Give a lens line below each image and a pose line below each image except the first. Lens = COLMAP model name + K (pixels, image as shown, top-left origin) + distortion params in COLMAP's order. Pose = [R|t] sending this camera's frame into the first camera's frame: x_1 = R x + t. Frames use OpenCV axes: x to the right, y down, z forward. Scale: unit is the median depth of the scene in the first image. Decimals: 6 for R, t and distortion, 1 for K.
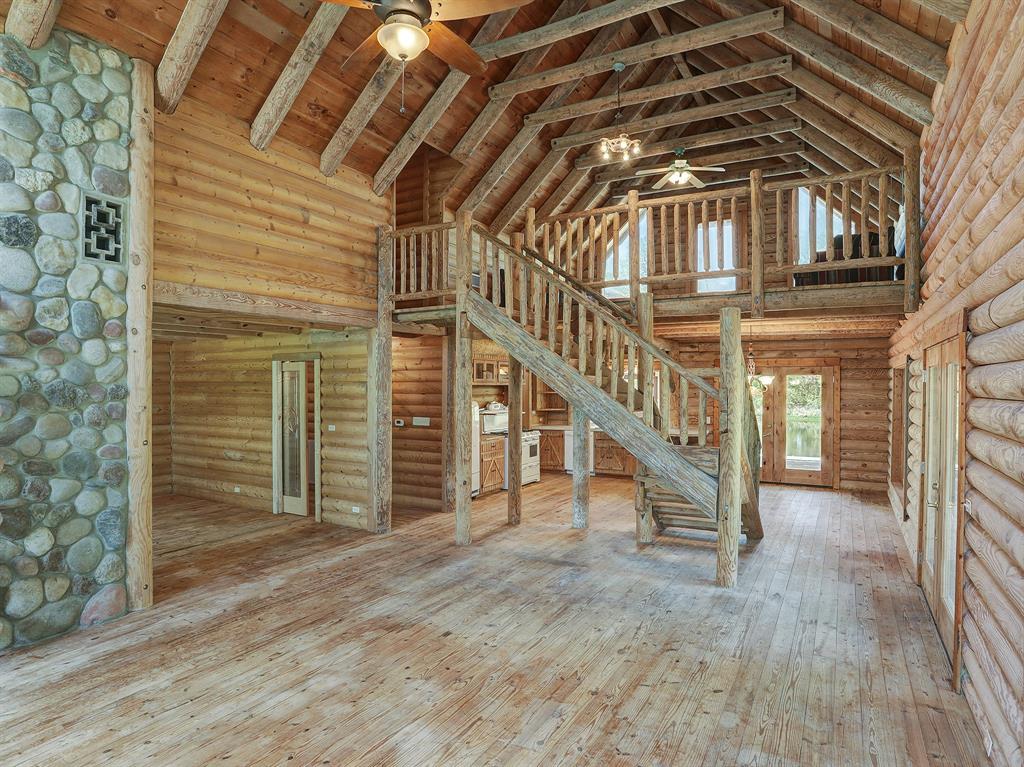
lens RADIAL K [[565.6, 0, 510.7], [0, 565.6, 367.3], [0, 0, 1]] dist [-0.070082, 0.032748]
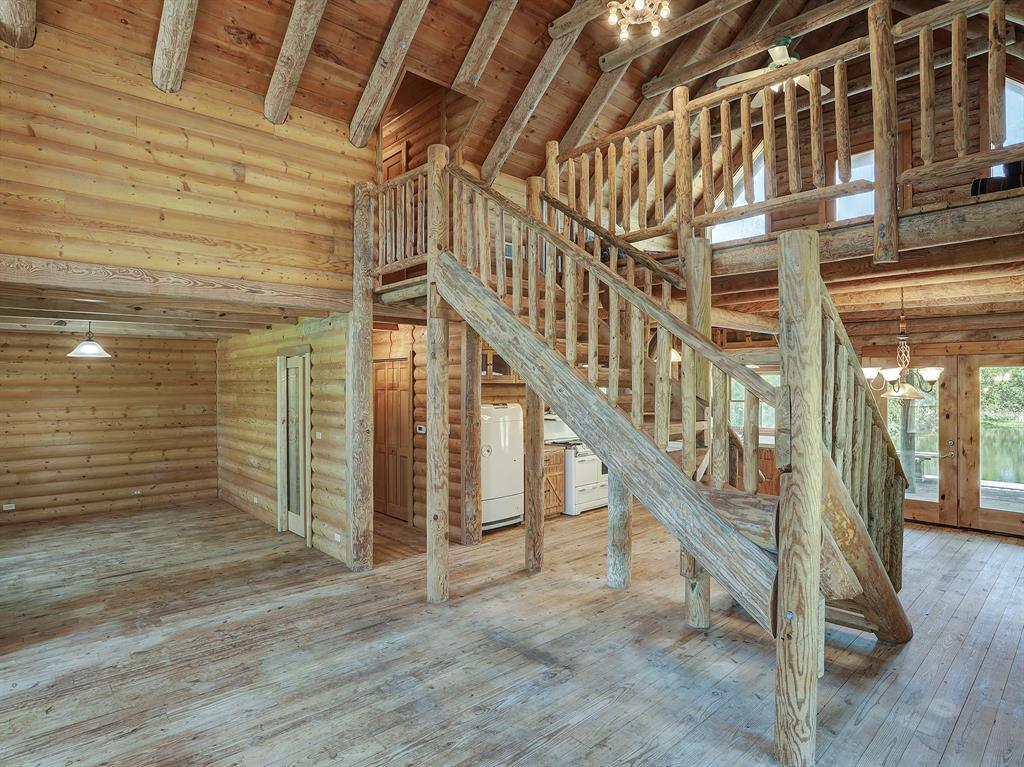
lens RADIAL K [[565.6, 0, 510.7], [0, 565.6, 367.3], [0, 0, 1]] dist [-0.070082, 0.032748]
pose [[0.959315, -0.011512, -0.282104, 0.219950], [0.011885, 0.999929, -0.000389, 0.012819], [0.282089, -0.002980, 0.959384, 0.334798]]
